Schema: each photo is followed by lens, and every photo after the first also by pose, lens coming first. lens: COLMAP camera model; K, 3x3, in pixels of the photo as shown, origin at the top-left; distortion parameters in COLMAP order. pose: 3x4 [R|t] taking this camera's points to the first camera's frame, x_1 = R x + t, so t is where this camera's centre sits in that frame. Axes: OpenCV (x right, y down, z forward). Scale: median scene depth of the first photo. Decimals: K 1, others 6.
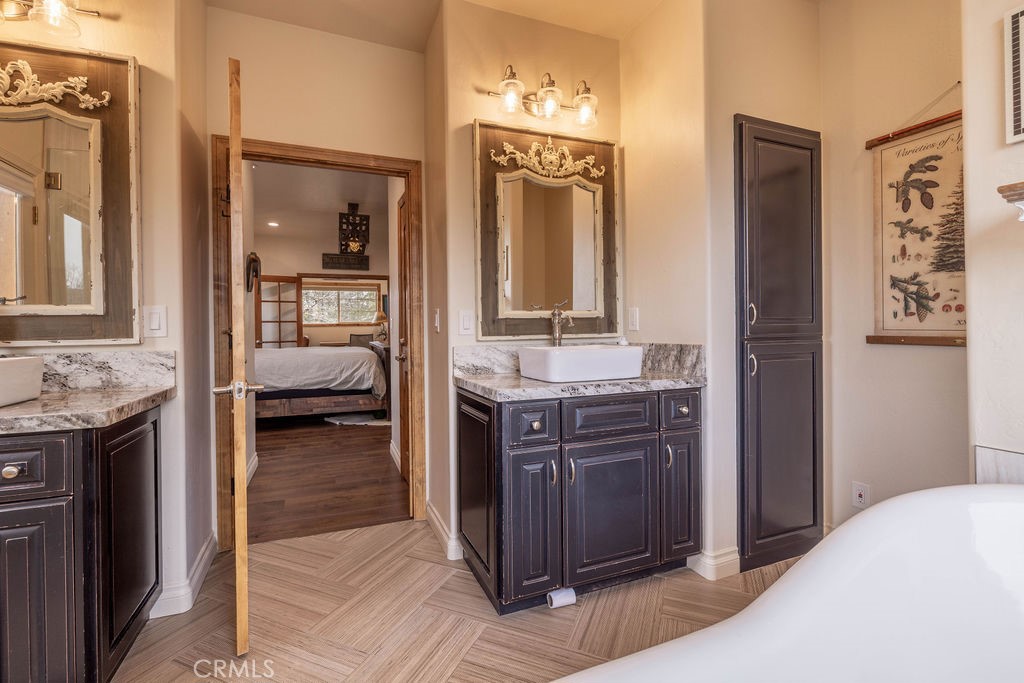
lens RADIAL K [[452.3, 0, 507.2], [0, 452.3, 335.0], [0, 0, 1]] dist [0.001862, 0.000080]
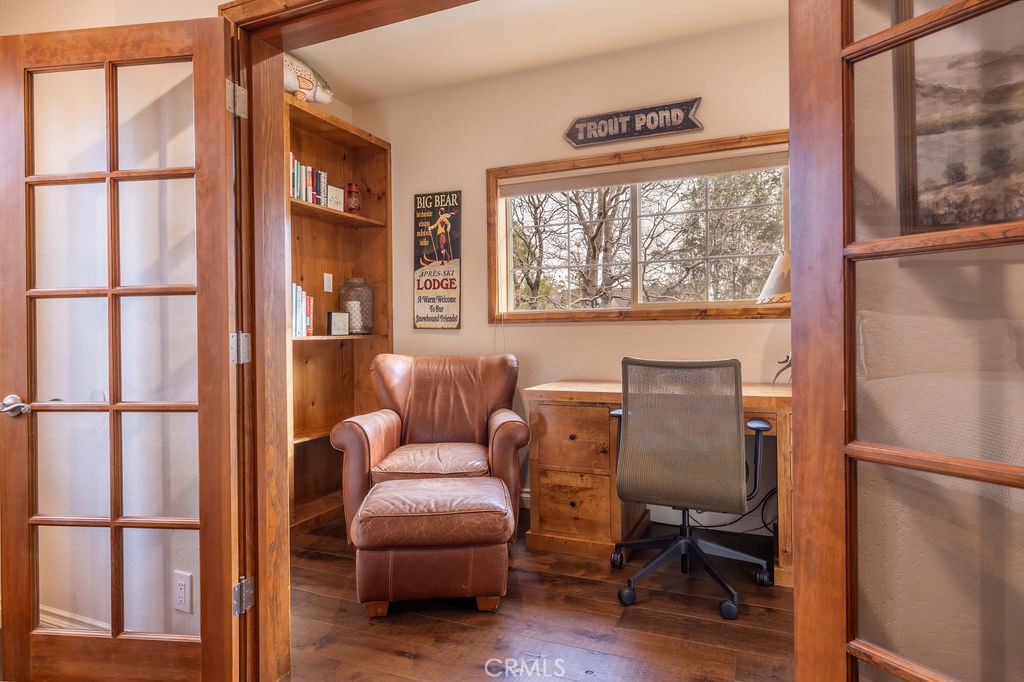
lens RADIAL K [[592.4, 0, 512.1], [0, 592.4, 339.3], [0, 0, 1]] dist [-0.000383, -0.000050]
pose [[0.695979, 0.005035, -0.718045, -0.175423], [-0.004552, 0.999986, 0.002601, -0.009485], [0.718048, 0.001458, 0.695992, 0.715242]]
